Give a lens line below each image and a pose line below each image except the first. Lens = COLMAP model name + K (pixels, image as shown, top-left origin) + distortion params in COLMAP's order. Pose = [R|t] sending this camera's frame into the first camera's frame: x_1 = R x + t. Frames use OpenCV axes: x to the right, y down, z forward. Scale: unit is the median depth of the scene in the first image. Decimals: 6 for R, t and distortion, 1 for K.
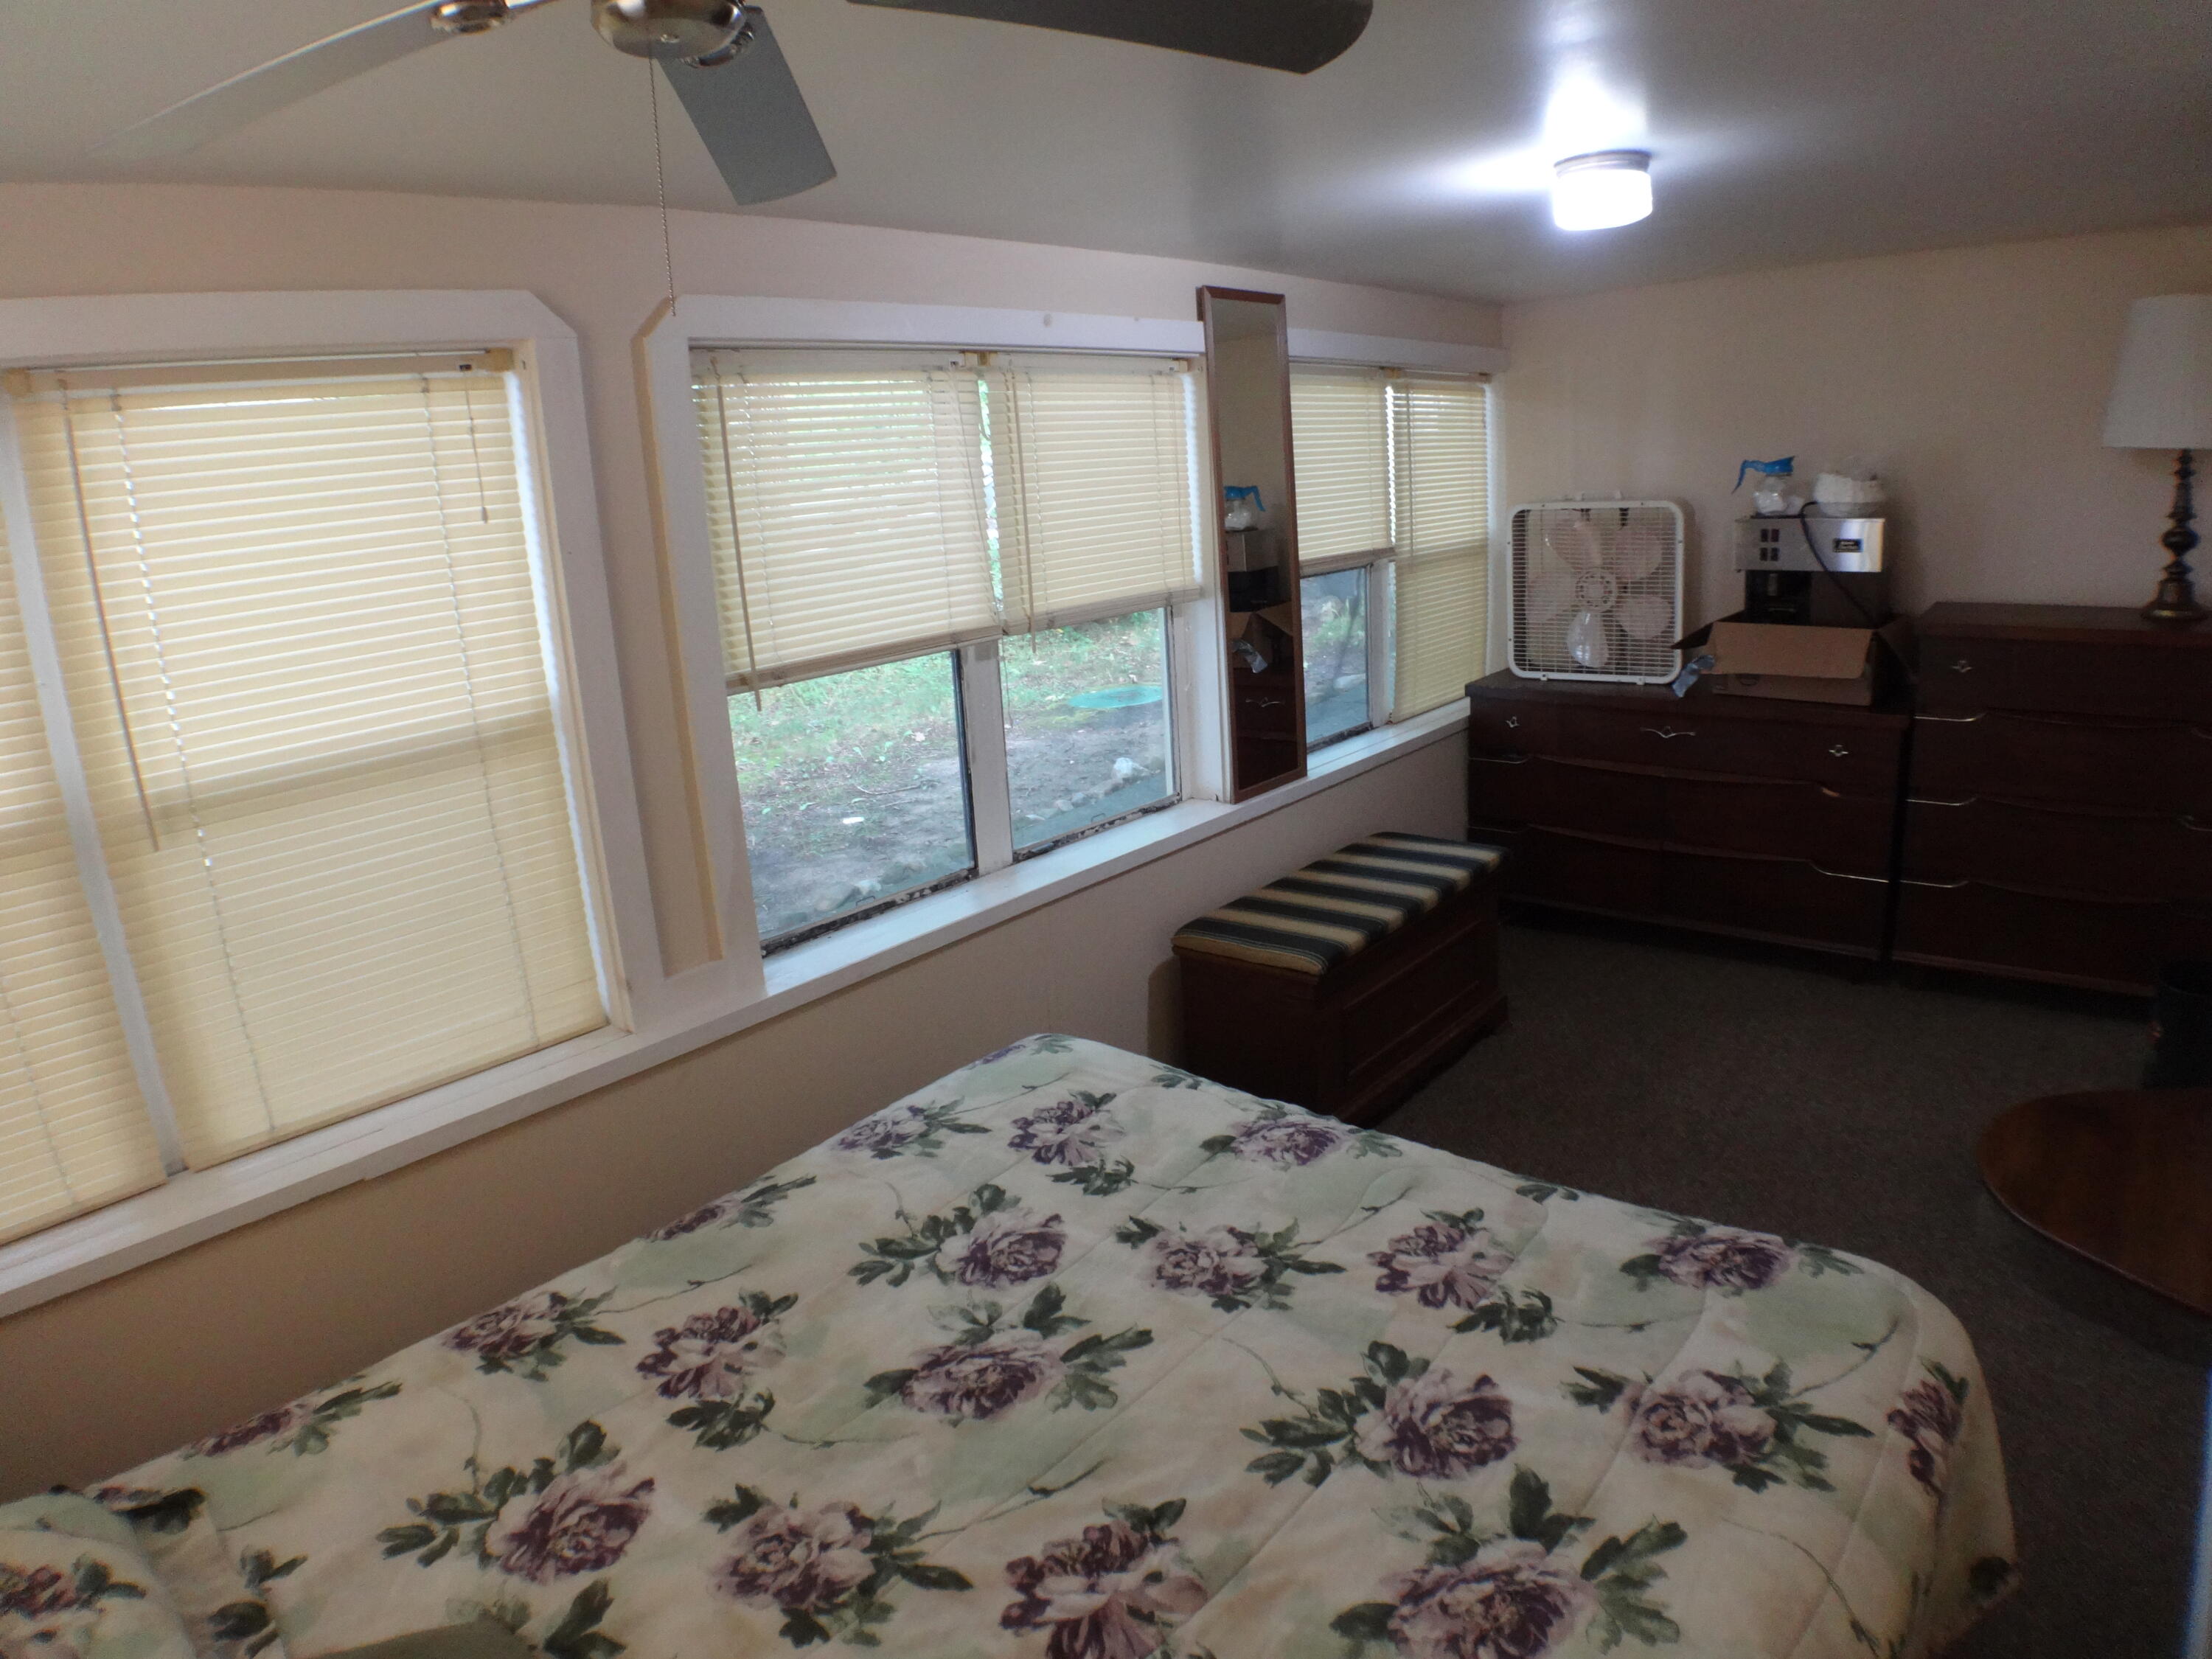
lens RADIAL K [[1262.9, 0, 1127.8], [0, 1262.9, 787.7], [0, 0, 1]] dist [-0.147760, 0.019721]
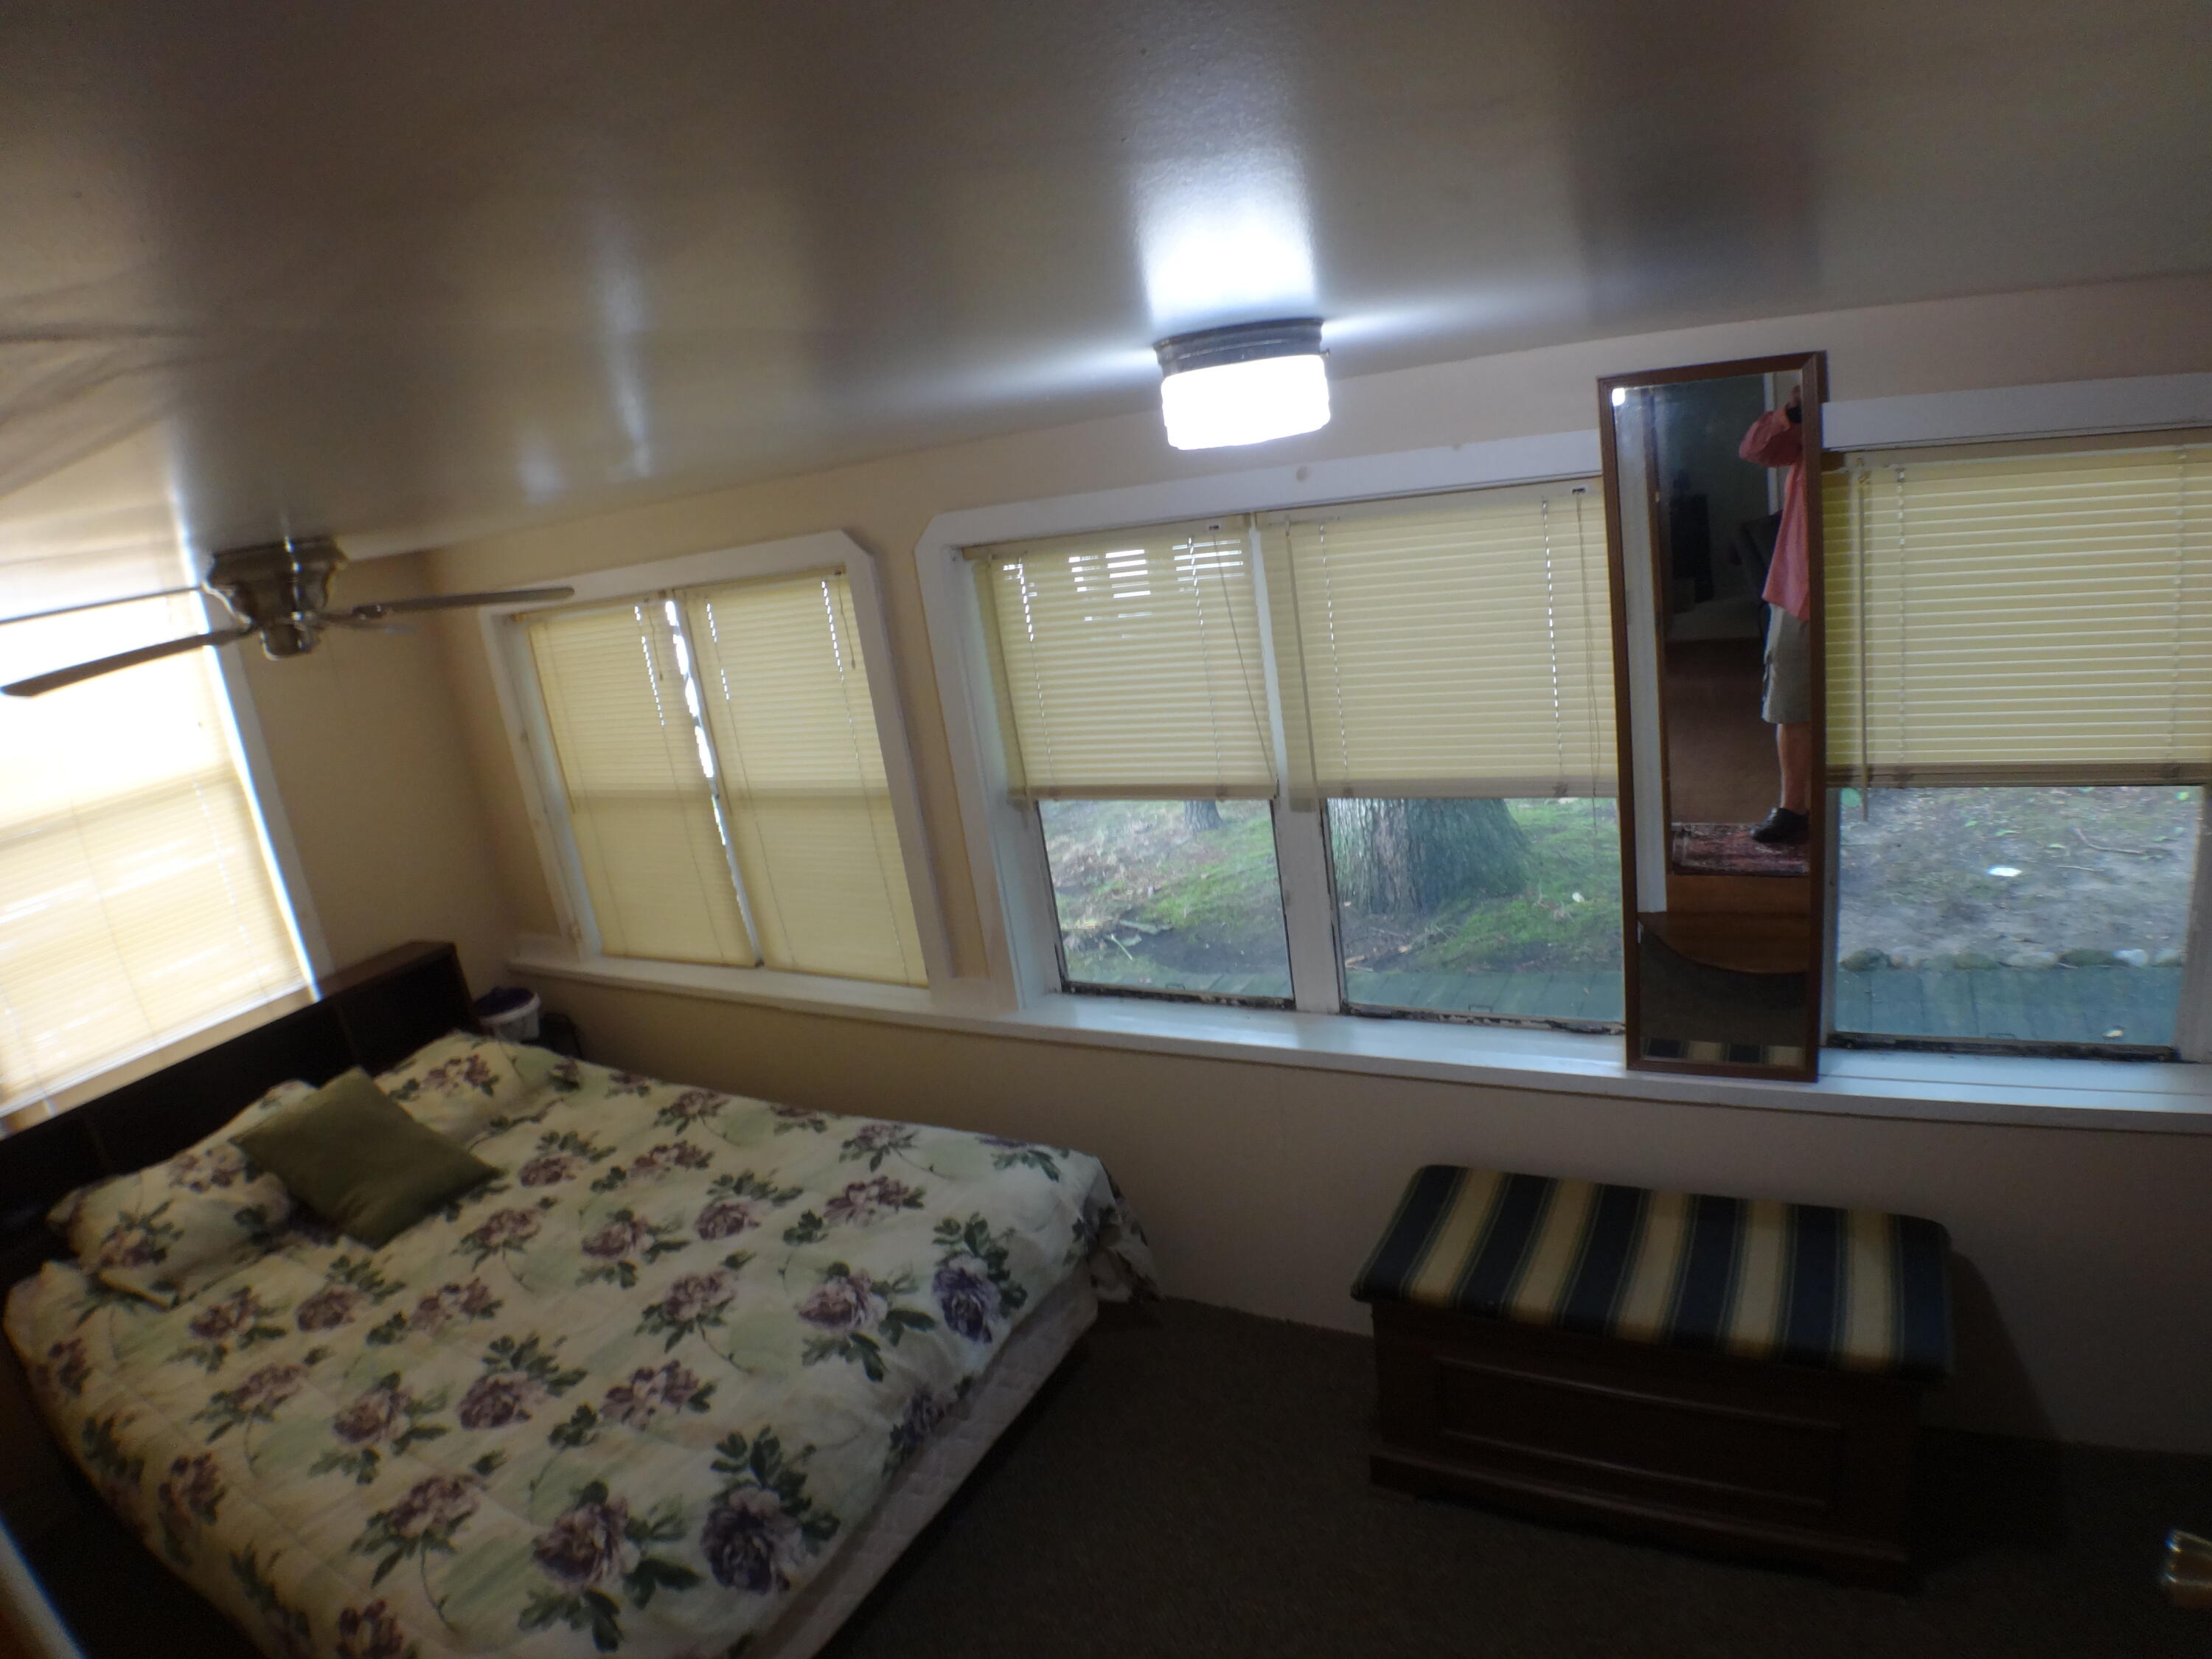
lens RADIAL K [[1264.8, 0, 1131.8], [0, 1264.8, 798.8], [0, 0, 1]] dist [-0.152869, 0.022803]
pose [[0.221359, 0.277898, -0.934758, 1.404818], [-0.106695, 0.959685, 0.260042, -0.640310], [0.969338, 0.042172, 0.242085, 1.146337]]
